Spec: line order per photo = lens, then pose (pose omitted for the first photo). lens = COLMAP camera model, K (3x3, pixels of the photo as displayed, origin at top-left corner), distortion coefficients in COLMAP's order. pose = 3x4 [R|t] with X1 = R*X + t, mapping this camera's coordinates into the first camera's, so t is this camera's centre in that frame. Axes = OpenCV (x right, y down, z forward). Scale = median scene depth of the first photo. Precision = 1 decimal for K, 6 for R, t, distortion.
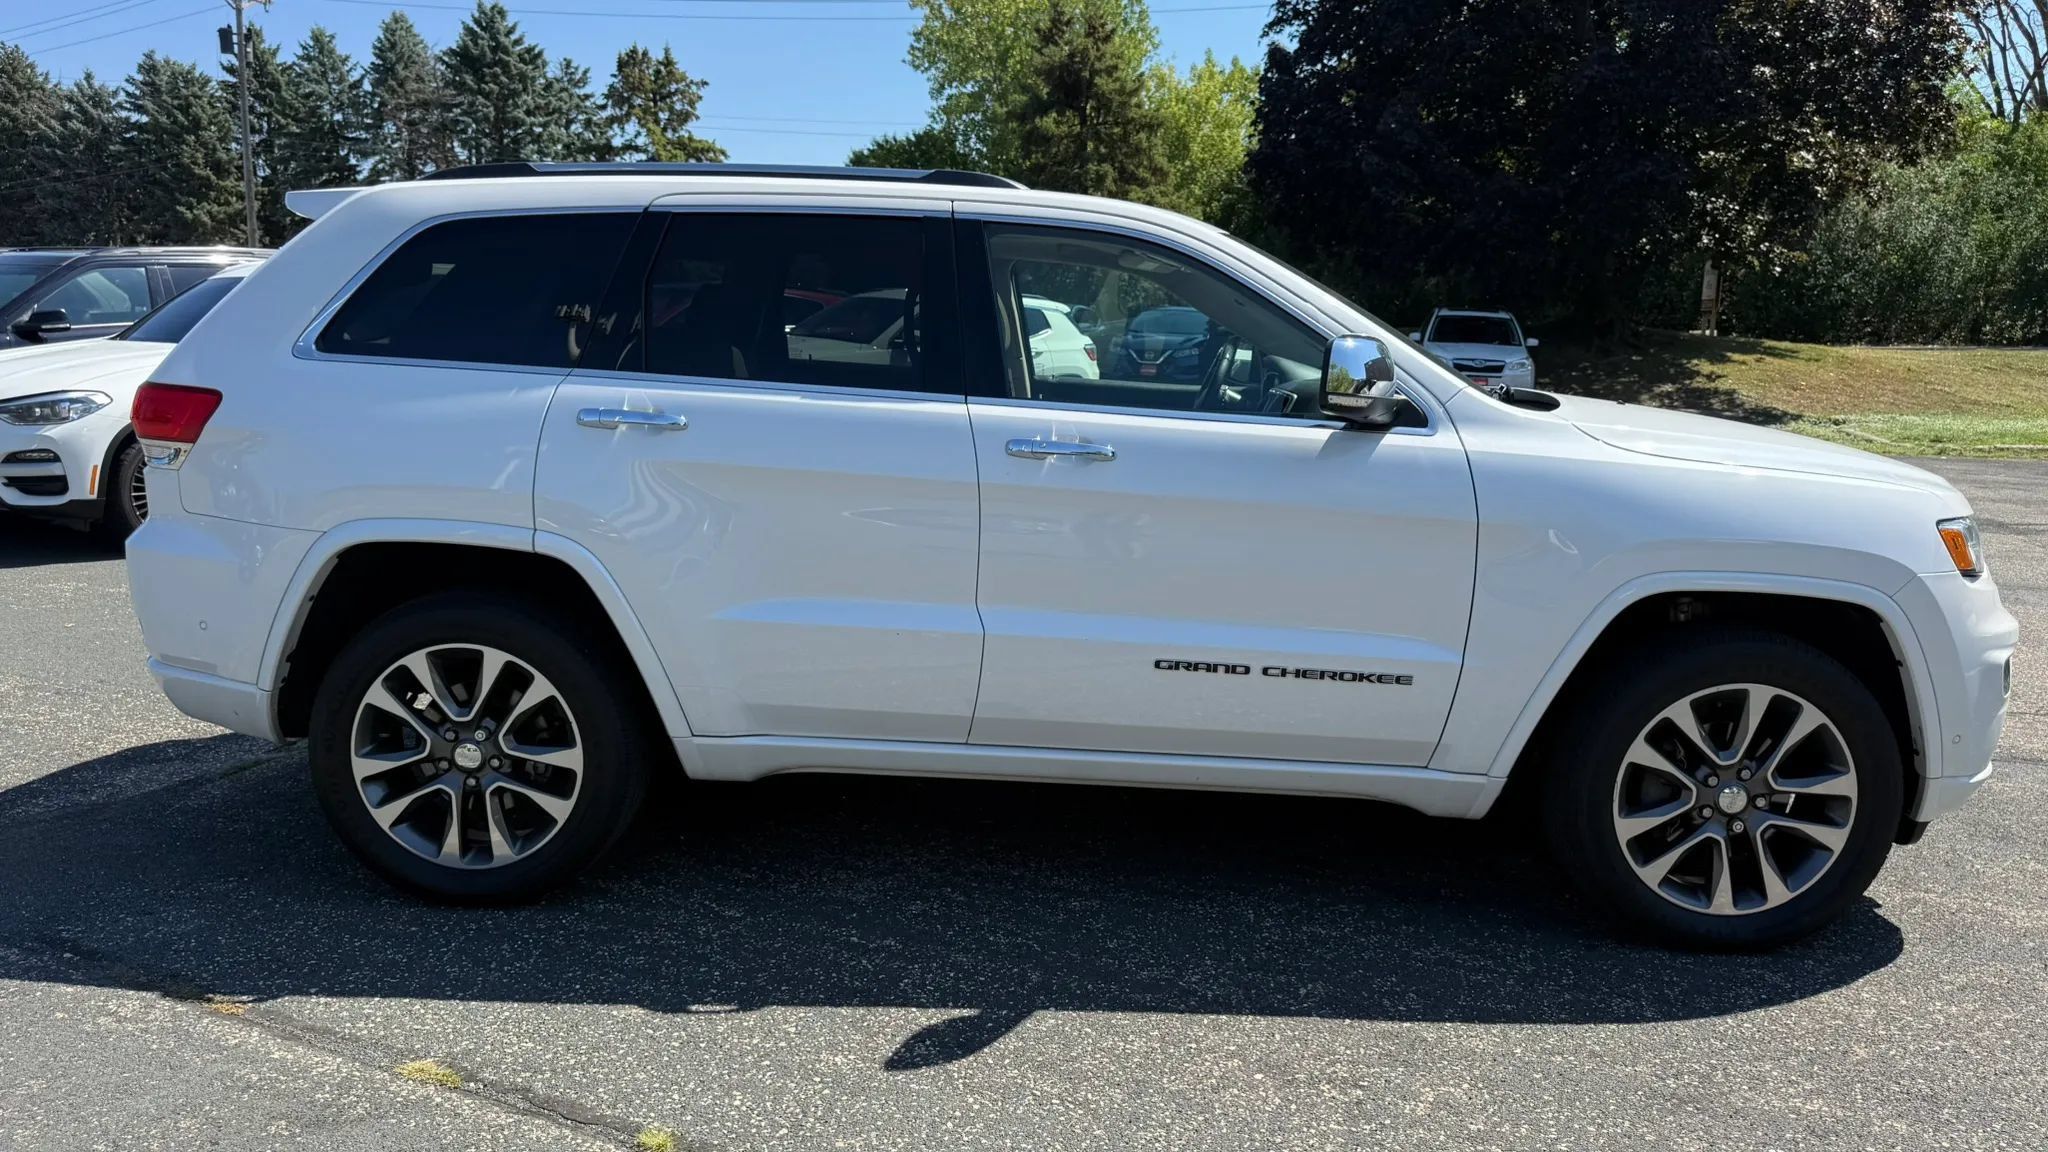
lens RADIAL K [[1471.4, 0, 1040.4], [0, 1471.4, 591.1], [0, 0, 1]] dist [0.047583, -0.055965]
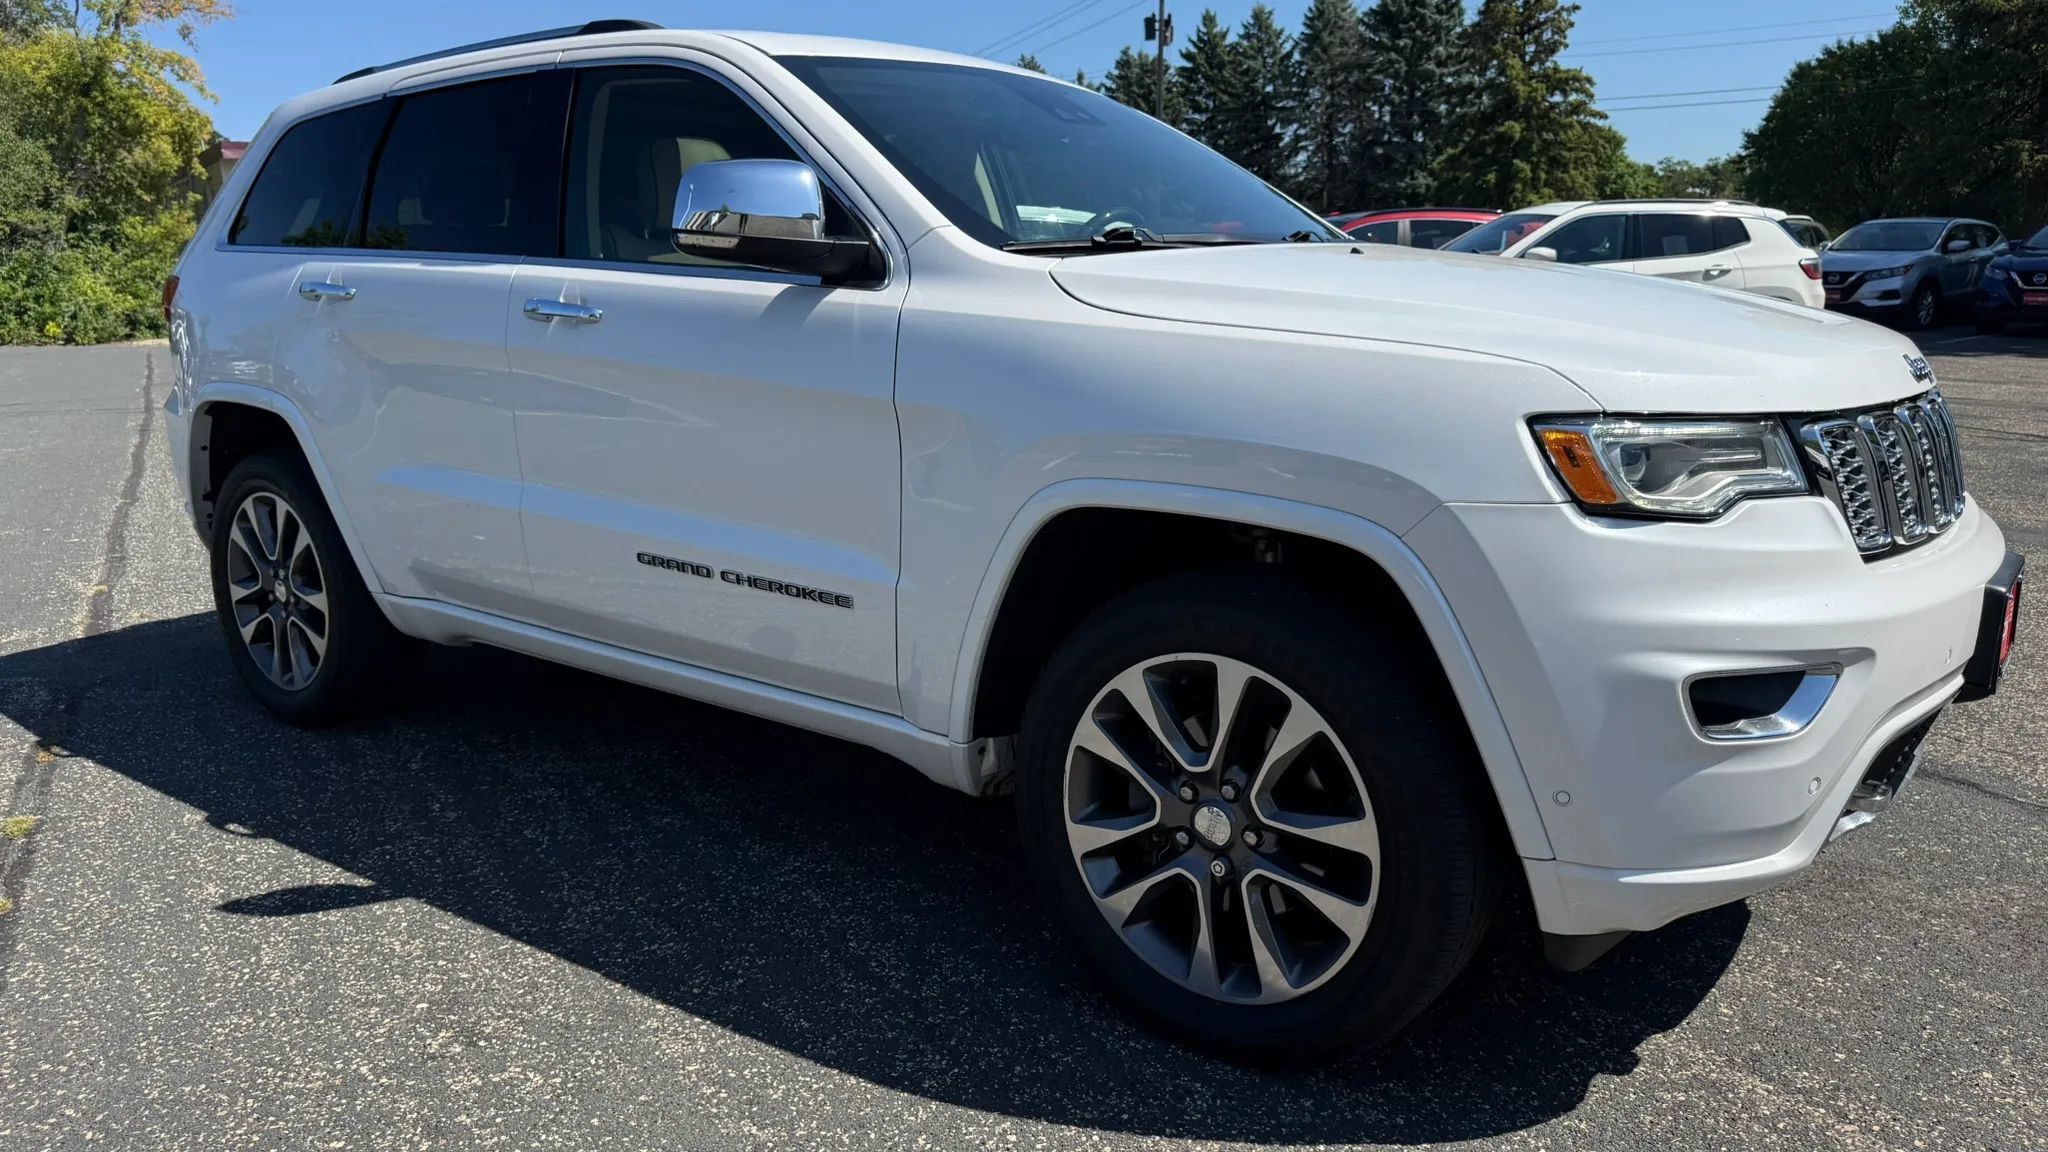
lens RADIAL K [[1471.4, 0, 1035.8], [0, 1471.4, 585.2], [0, 0, 1]] dist [0.047583, -0.055965]
pose [[0.809276, 0.091226, -0.580302, 0.763021], [-0.076495, 0.995822, 0.049870, 0.004192], [0.582427, 0.004031, 0.812873, 0.401851]]
